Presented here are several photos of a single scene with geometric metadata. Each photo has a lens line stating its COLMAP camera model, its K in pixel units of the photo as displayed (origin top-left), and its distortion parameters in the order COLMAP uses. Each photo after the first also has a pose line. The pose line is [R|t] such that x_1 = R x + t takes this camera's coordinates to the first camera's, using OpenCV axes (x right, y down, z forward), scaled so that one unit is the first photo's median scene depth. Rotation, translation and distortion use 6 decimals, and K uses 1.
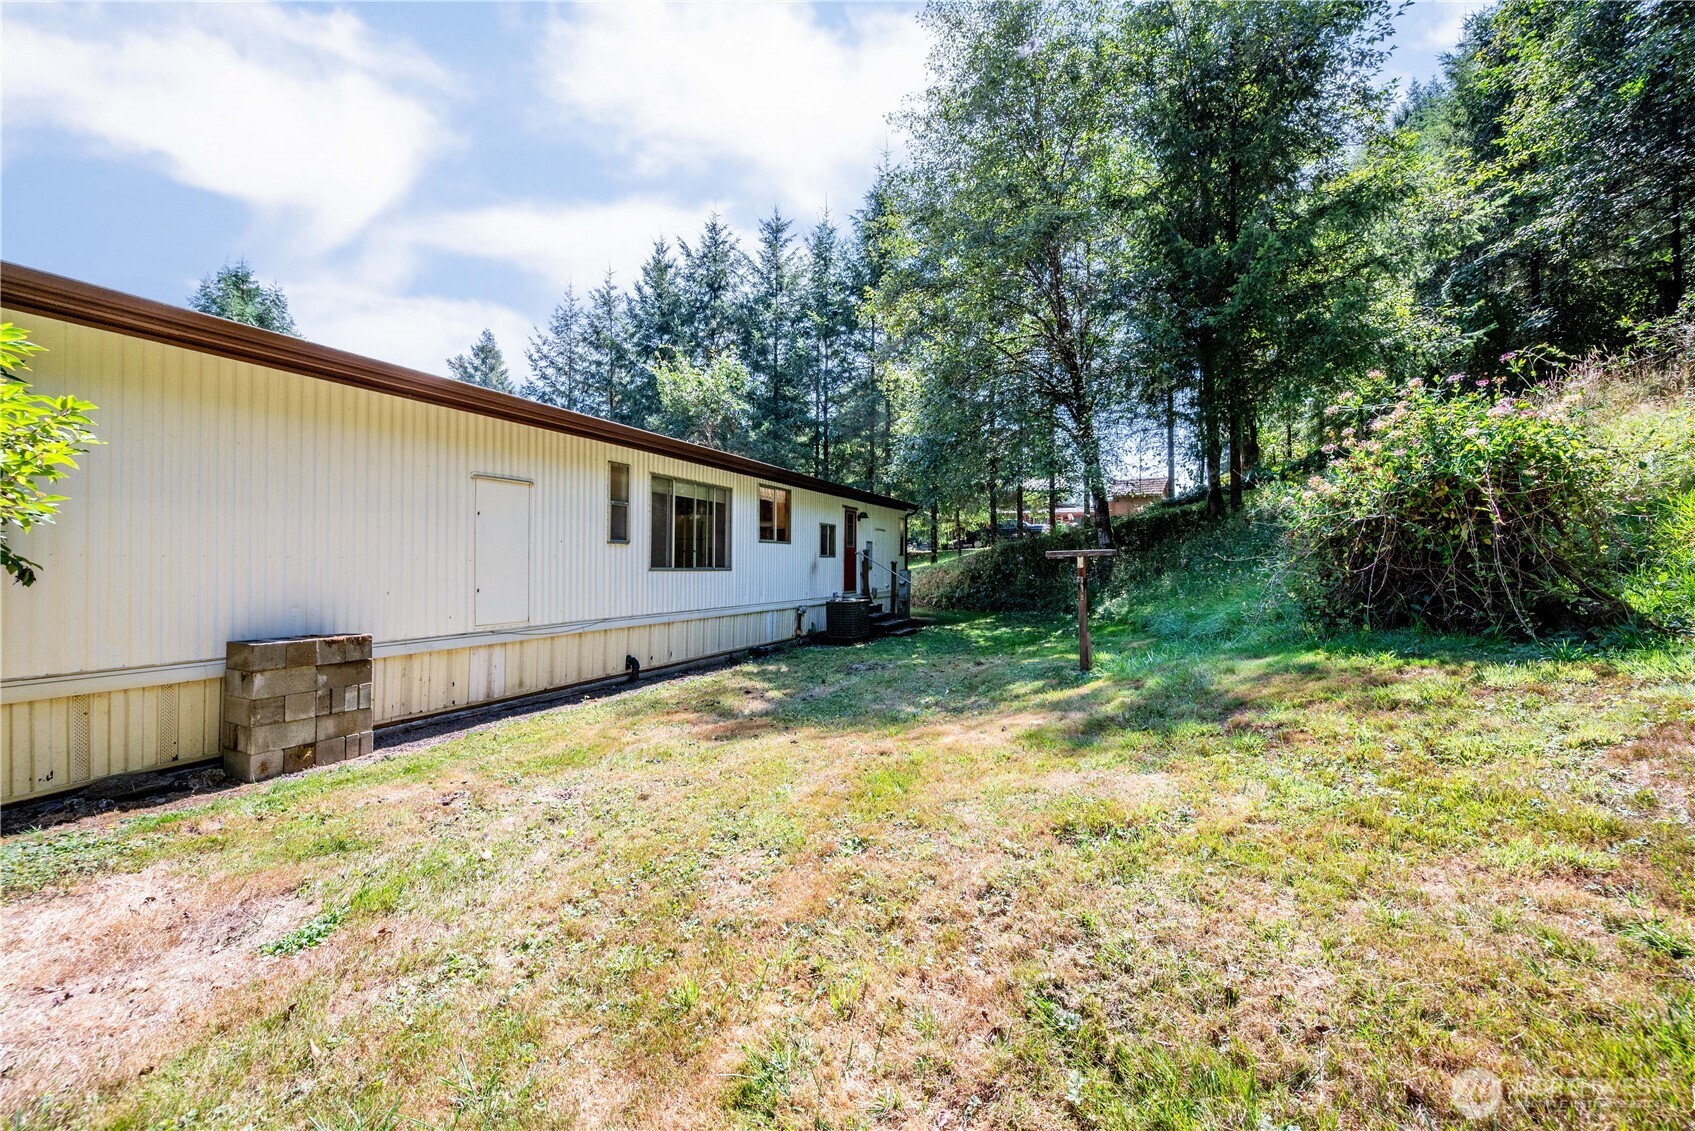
lens RADIAL K [[670.2, 0, 847.5], [0, 670.2, 565.5], [0, 0, 1]] dist [-0.002540, -0.000114]
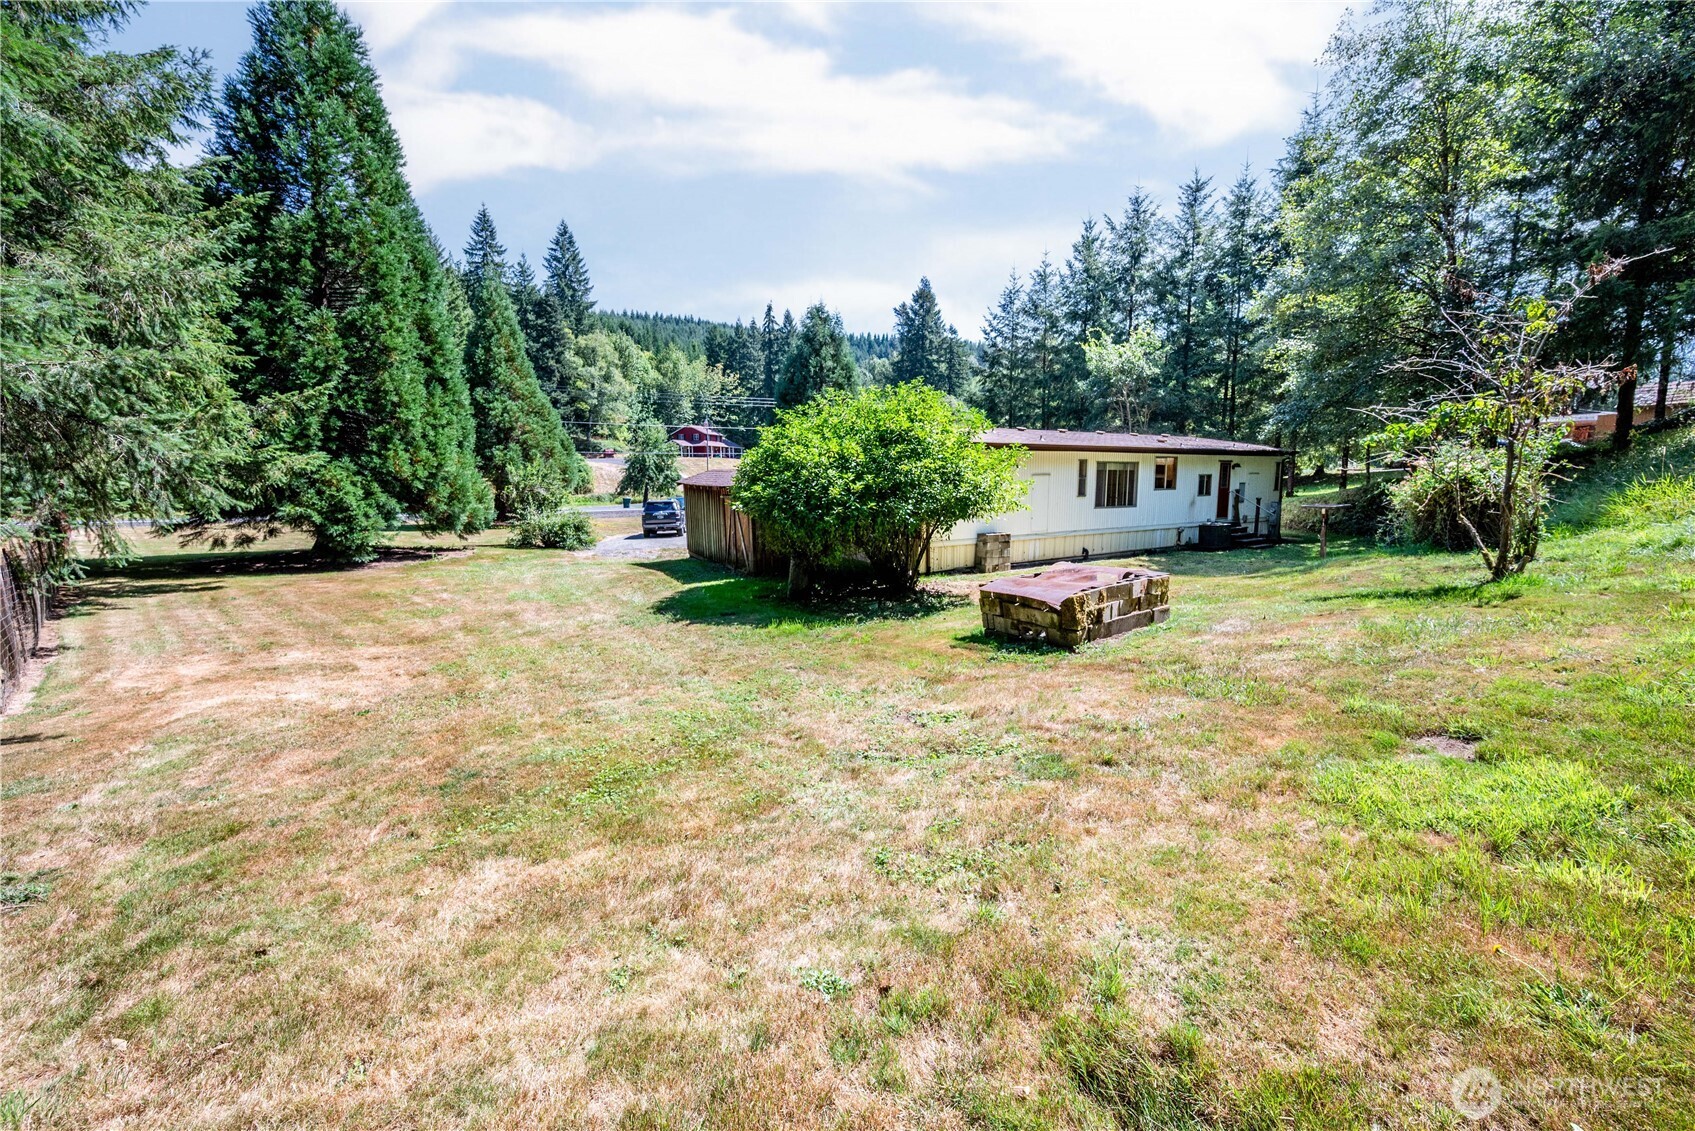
lens RADIAL K [[670.2, 0, 847.5], [0, 670.2, 565.5], [0, 0, 1]] dist [-0.002540, -0.000114]
pose [[0.835840, 0.065544, -0.545047, 0.061275], [0.006711, 0.991553, 0.129530, -0.026396], [0.548933, -0.111924, 0.828339, -0.338776]]
